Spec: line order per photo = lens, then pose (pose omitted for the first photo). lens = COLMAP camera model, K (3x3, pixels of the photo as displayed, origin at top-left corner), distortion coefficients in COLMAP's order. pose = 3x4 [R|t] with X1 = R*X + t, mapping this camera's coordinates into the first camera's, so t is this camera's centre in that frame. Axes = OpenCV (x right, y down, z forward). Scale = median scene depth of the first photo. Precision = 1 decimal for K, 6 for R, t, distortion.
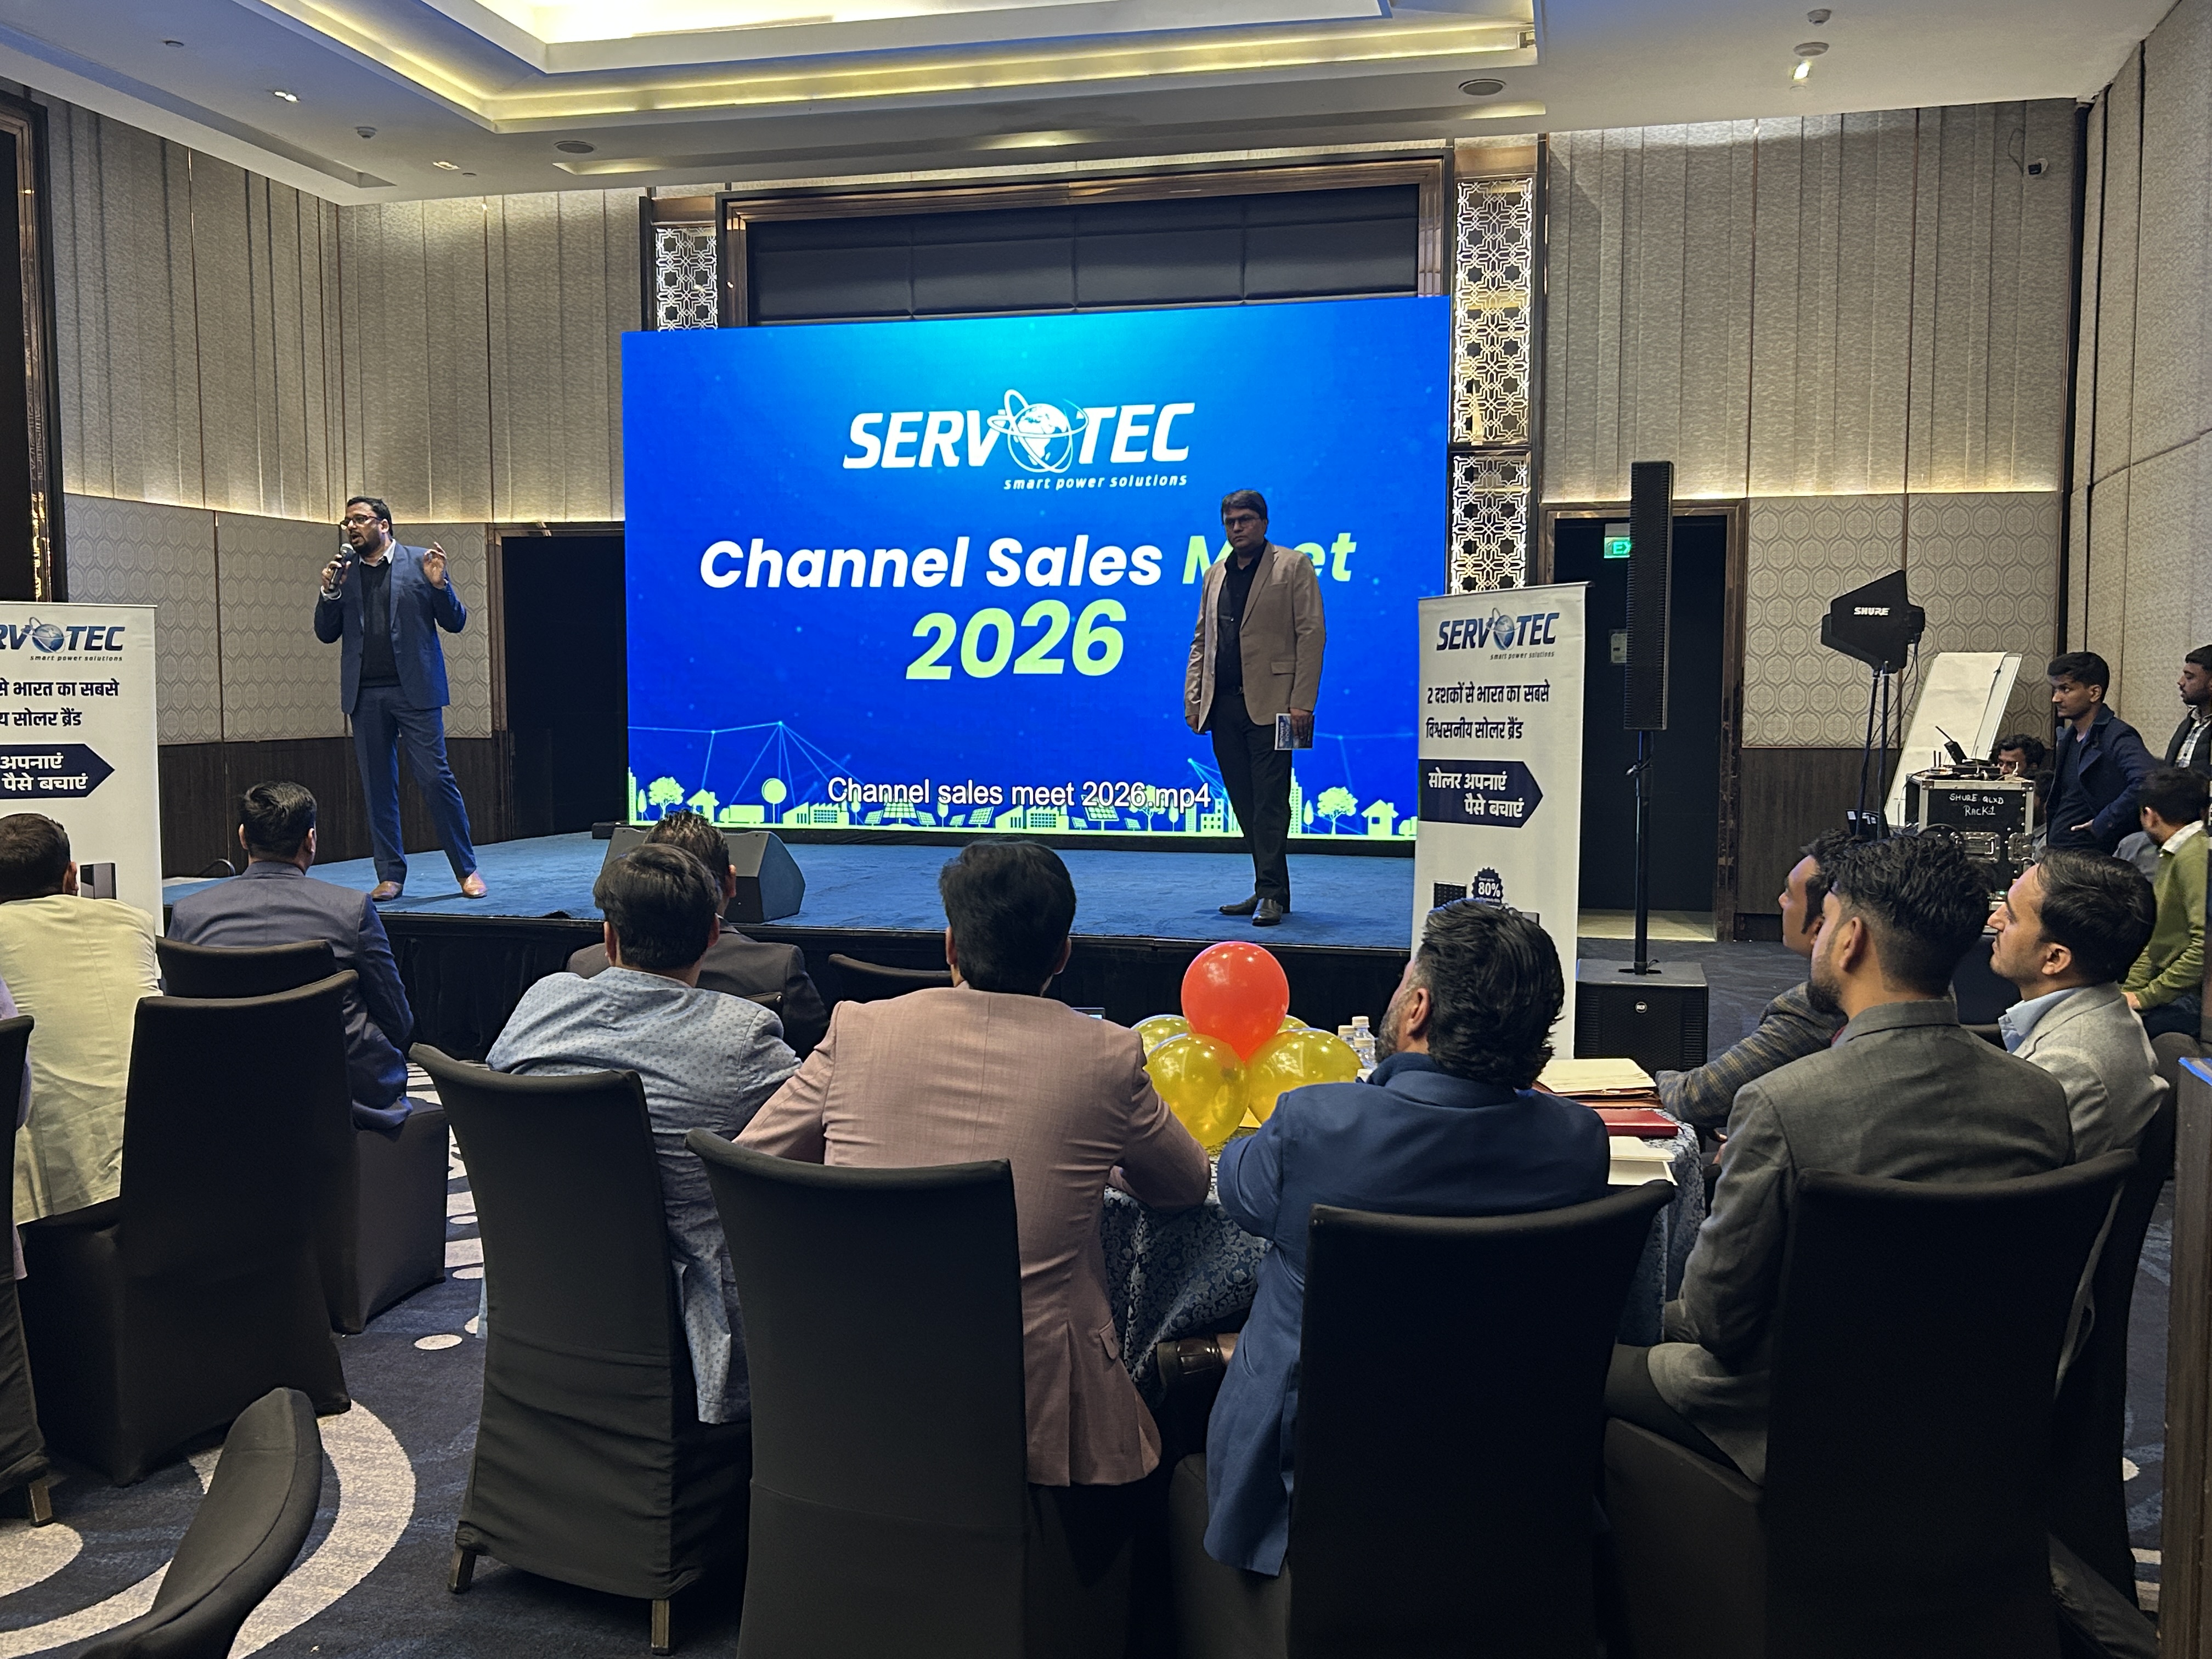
lens RADIAL K [[2052.9, 0, 1108.0], [0, 2052.9, 869.1], [0, 0, 1]] dist [0.112918, -0.219947]
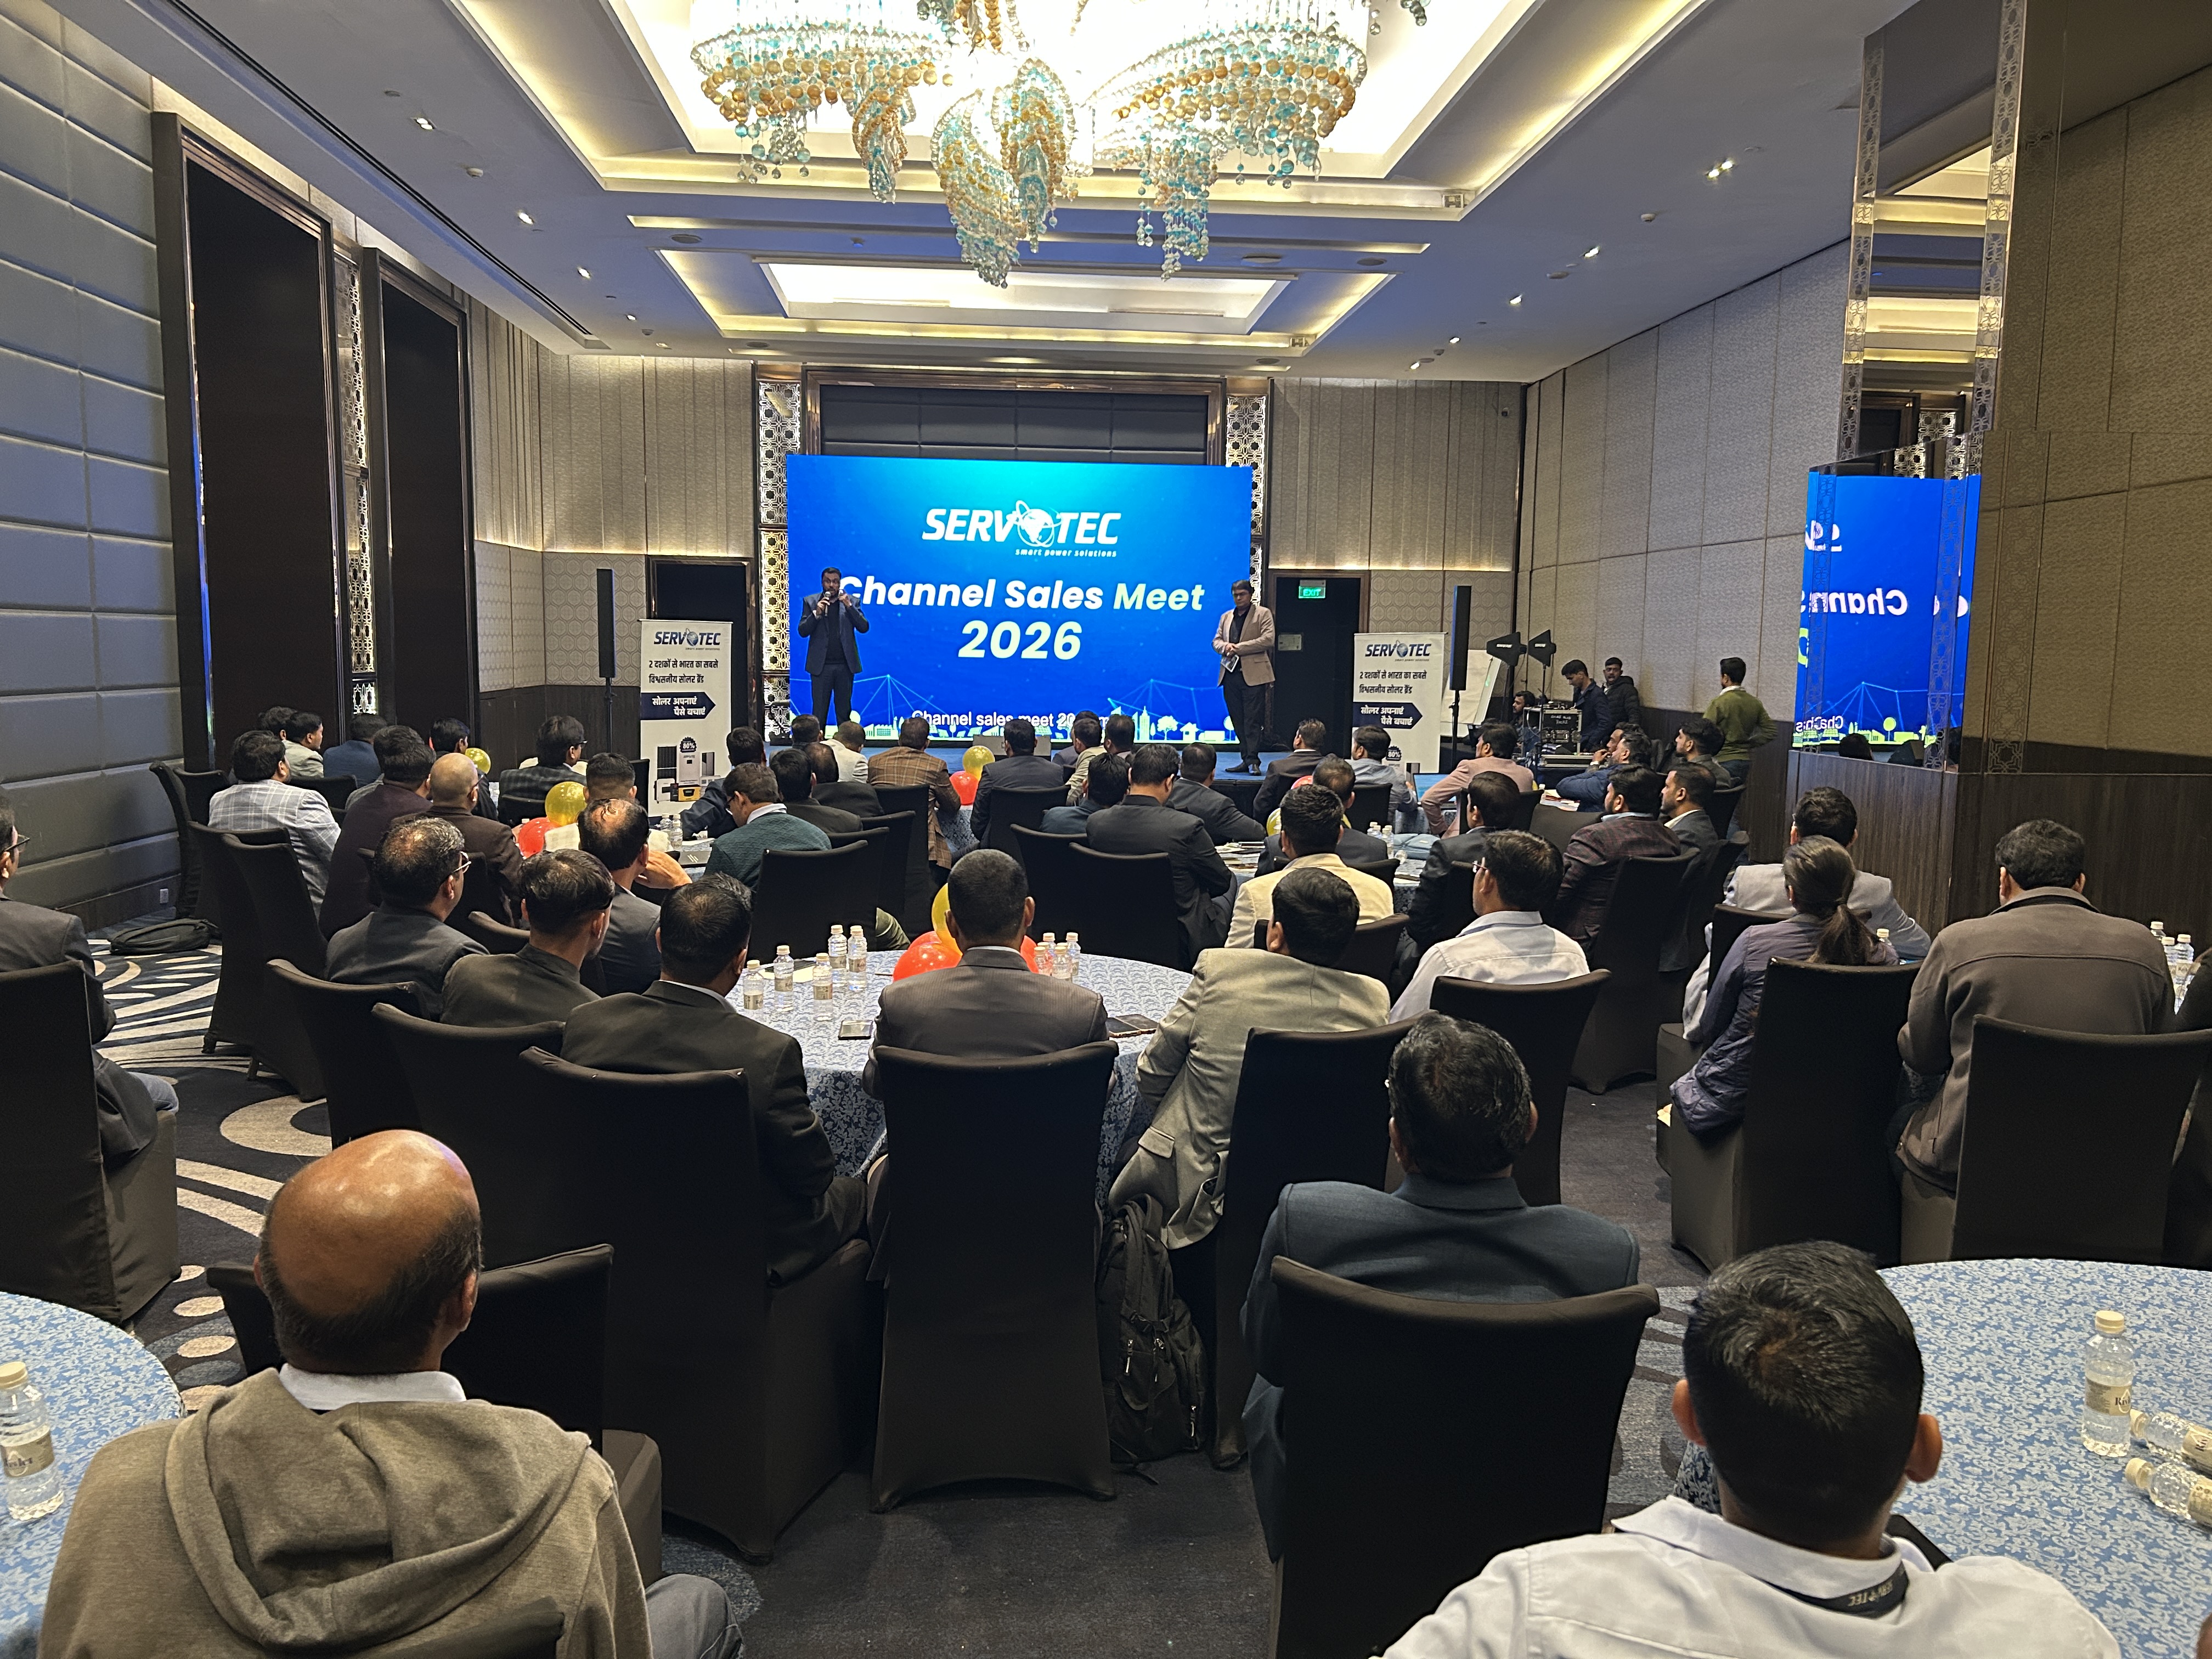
lens RADIAL K [[1679.5, 0, 1115.7], [0, 1679.5, 847.6], [0, 0, 1]] dist [0.182454, -0.430119]
pose [[0.949429, -0.024439, 0.313028, -0.442553], [0.013798, 0.999251, 0.036163, 0.025029], [-0.313677, -0.030015, 0.949055, -0.472652]]
